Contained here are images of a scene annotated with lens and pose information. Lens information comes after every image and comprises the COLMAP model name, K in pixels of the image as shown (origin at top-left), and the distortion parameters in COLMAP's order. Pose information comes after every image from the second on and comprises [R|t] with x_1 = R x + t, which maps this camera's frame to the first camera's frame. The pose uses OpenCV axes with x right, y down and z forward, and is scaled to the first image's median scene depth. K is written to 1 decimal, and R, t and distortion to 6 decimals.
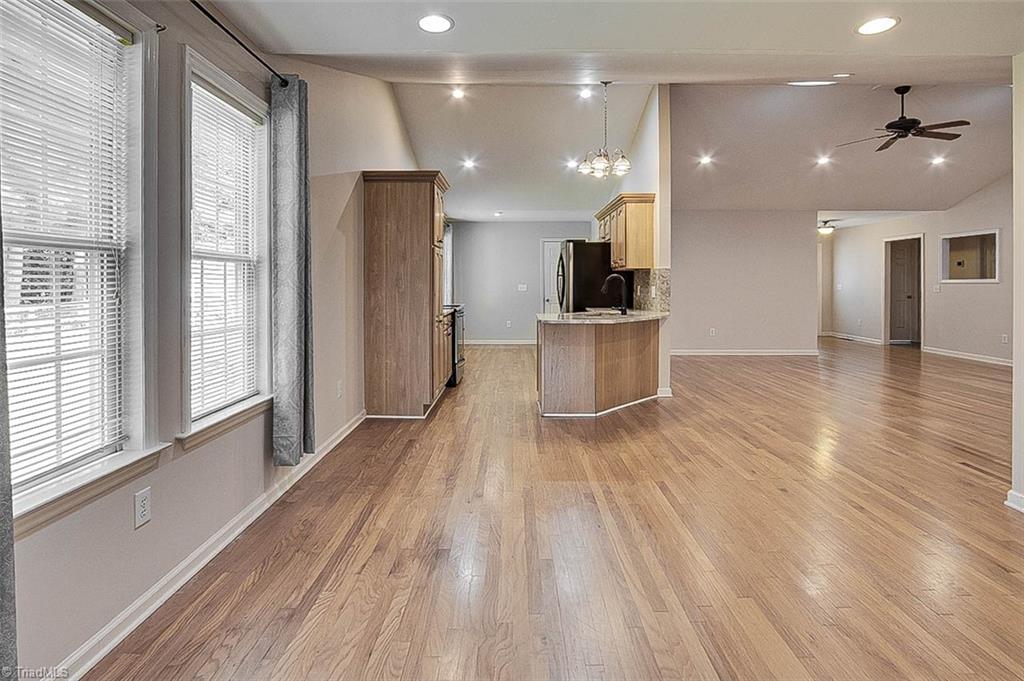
lens RADIAL K [[514.9, 0, 513.7], [0, 514.9, 284.4], [0, 0, 1]] dist [-0.015626, 0.000664]
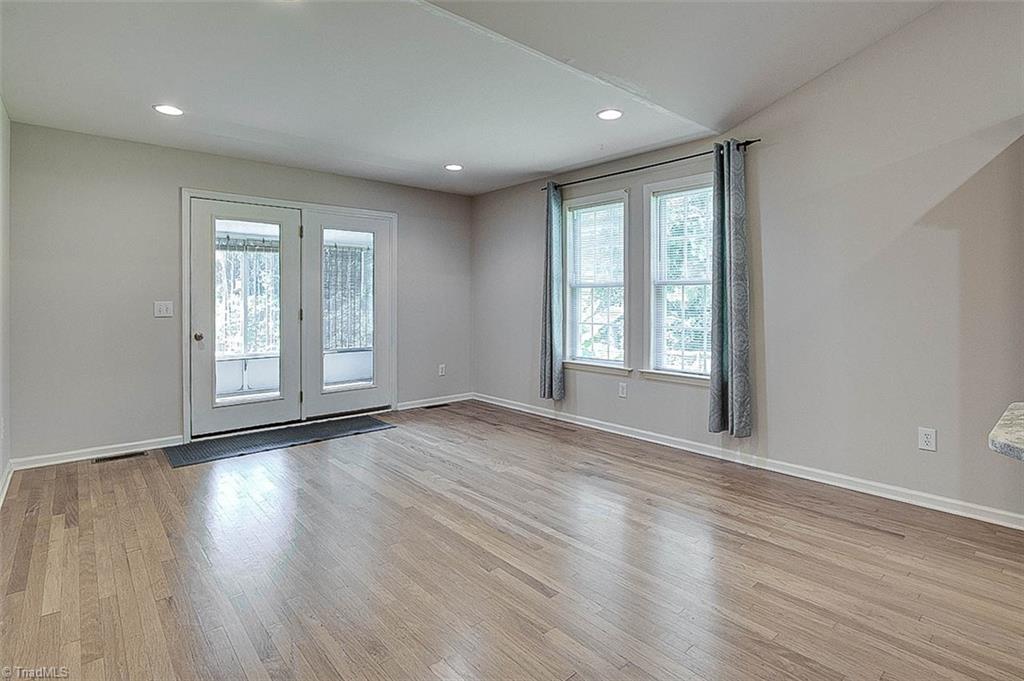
lens RADIAL K [[504.9, 0, 508.6], [0, 504.9, 309.3], [0, 0, 1]] dist [-0.018356, 0.000395]
pose [[-0.754434, 0.011150, -0.656281, 0.409626], [-0.000662, 0.999842, 0.017748, 0.001722], [0.656375, 0.013824, -0.754308, 0.789858]]
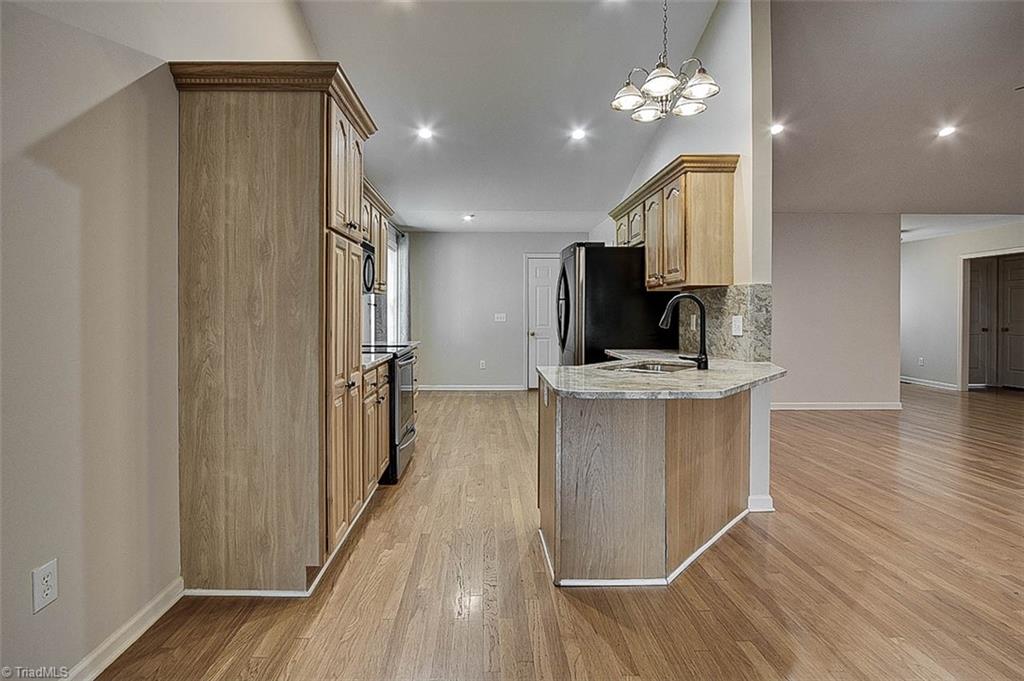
lens RADIAL K [[504.1, 0, 492.4], [0, 504.1, 316.6], [0, 0, 1]] dist [-0.012770, 0.000382]
pose [[0.999906, 0.001473, 0.013663, -0.009321], [-0.001545, 0.999985, 0.005253, 0.001862], [-0.013656, -0.005273, 0.999893, 0.434708]]
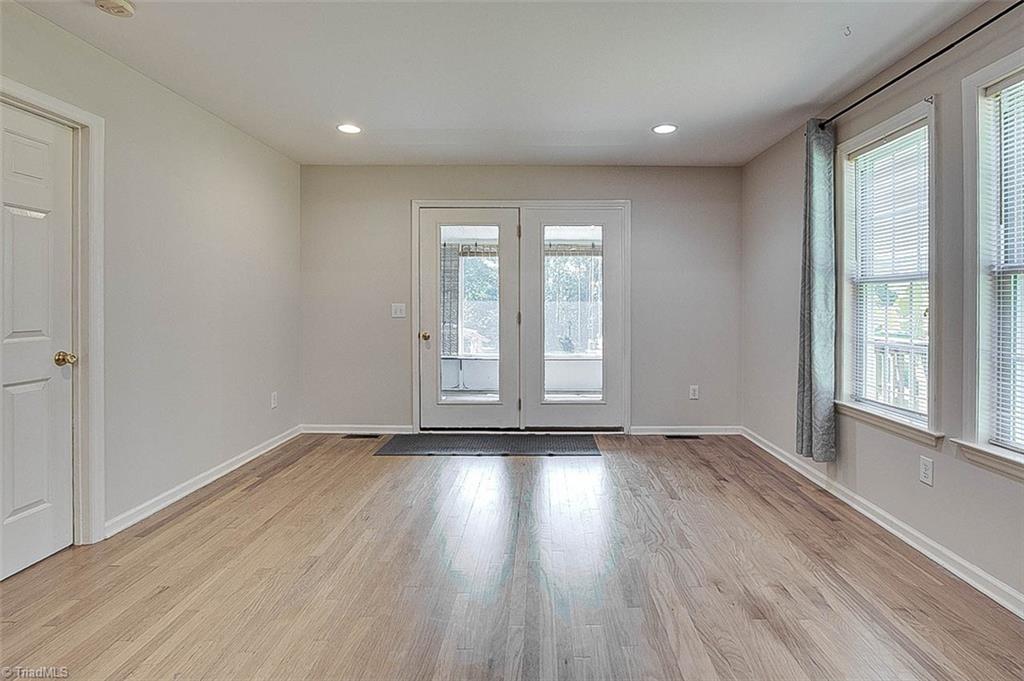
lens RADIAL K [[503.8, 0, 540.3], [0, 503.8, 310.9], [0, 0, 1]] dist [-0.042204, 0.017608]
pose [[-0.999991, -0.003929, -0.001520, 0.090610], [-0.003953, 0.999871, 0.015575, 0.001571], [0.001458, 0.015581, -0.999878, 0.729973]]
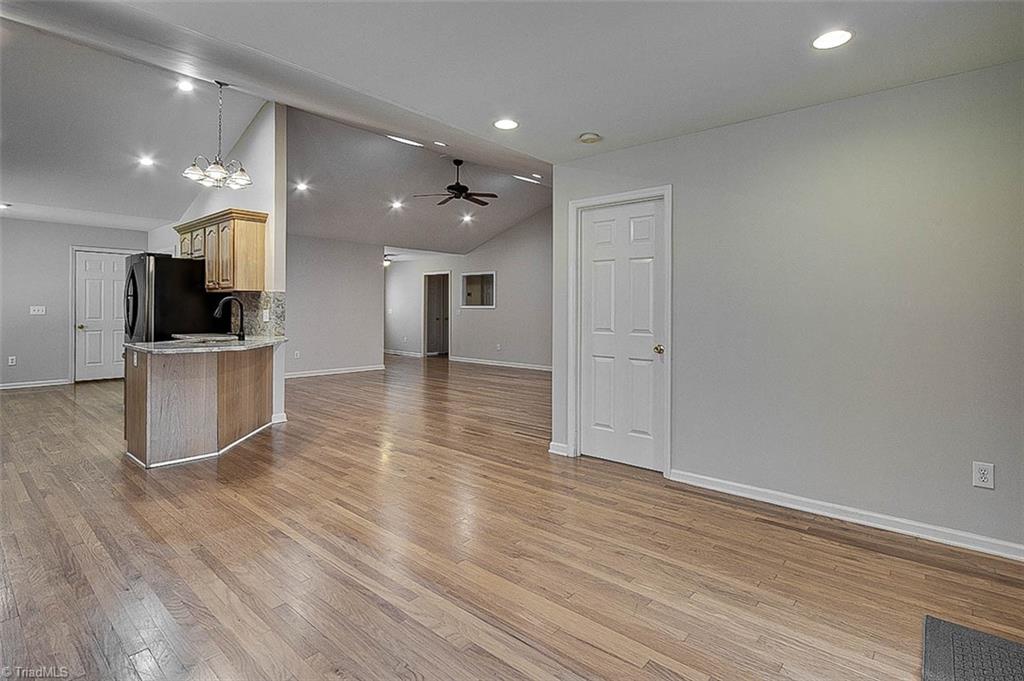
lens RADIAL K [[504.9, 0, 508.6], [0, 504.9, 309.3], [0, 0, 1]] dist [-0.018356, 0.000395]
pose [[0.657342, 0.005845, 0.753570, -0.136482], [-0.008139, 0.999967, -0.000656, -0.000522], [-0.753548, -0.005702, 0.657368, 0.038679]]
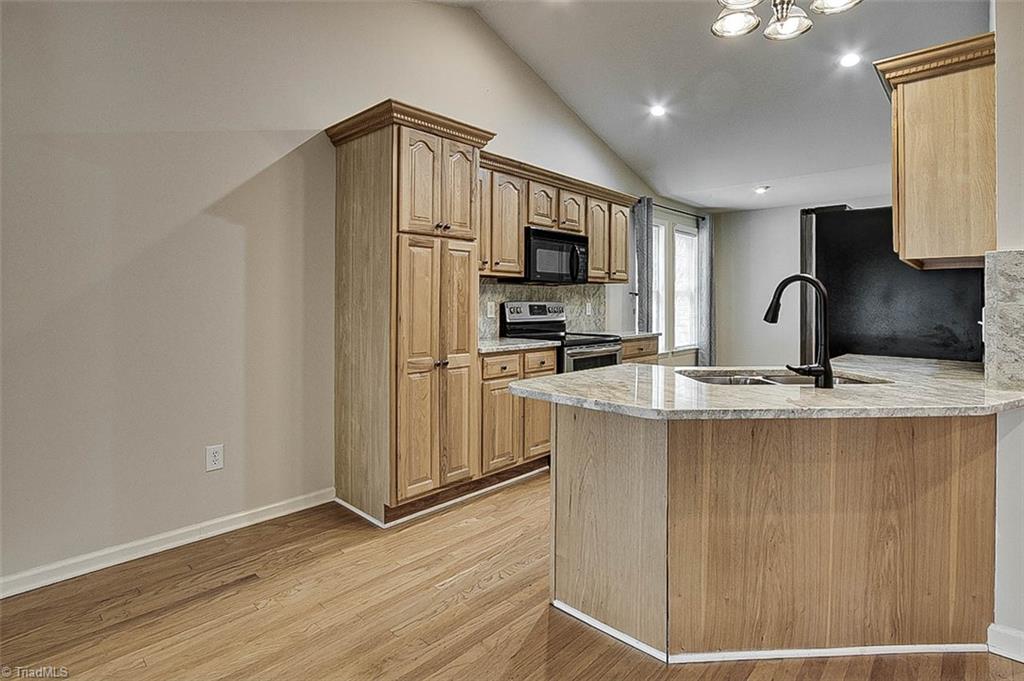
lens RADIAL K [[513.7, 0, 514.1], [0, 513.7, 298.1], [0, 0, 1]] dist [-0.017349, 0.000953]
pose [[0.731192, -0.001791, -0.682170, 0.268059], [-0.005546, 0.999948, -0.008570, 0.001691], [0.682150, 0.010049, 0.731144, 0.540171]]
